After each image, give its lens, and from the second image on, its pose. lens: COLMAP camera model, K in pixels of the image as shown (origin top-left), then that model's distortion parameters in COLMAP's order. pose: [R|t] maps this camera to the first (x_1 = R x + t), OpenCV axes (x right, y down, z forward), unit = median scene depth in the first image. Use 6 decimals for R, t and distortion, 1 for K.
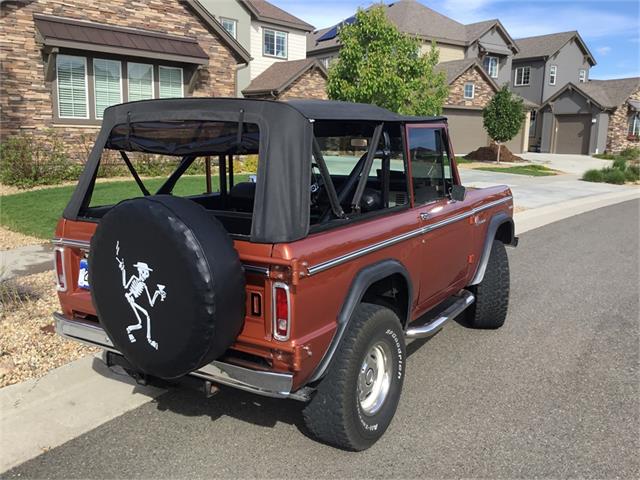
lens RADIAL K [[594.9, 0, 322.1], [0, 594.9, 242.2], [0, 0, 1]] dist [-0.023279, 0.000000]
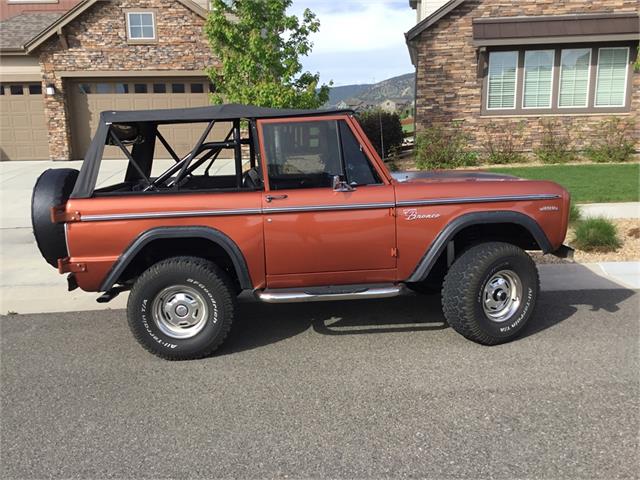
lens RADIAL K [[594.9, 0, 320.7], [0, 594.9, 245.5], [0, 0, 1]] dist [-0.023279, 0.000000]
pose [[0.552225, 0.130297, -0.823450, 0.346600], [-0.107552, 0.990592, 0.084618, -0.017958], [0.826729, 0.041836, 0.561043, 0.126684]]
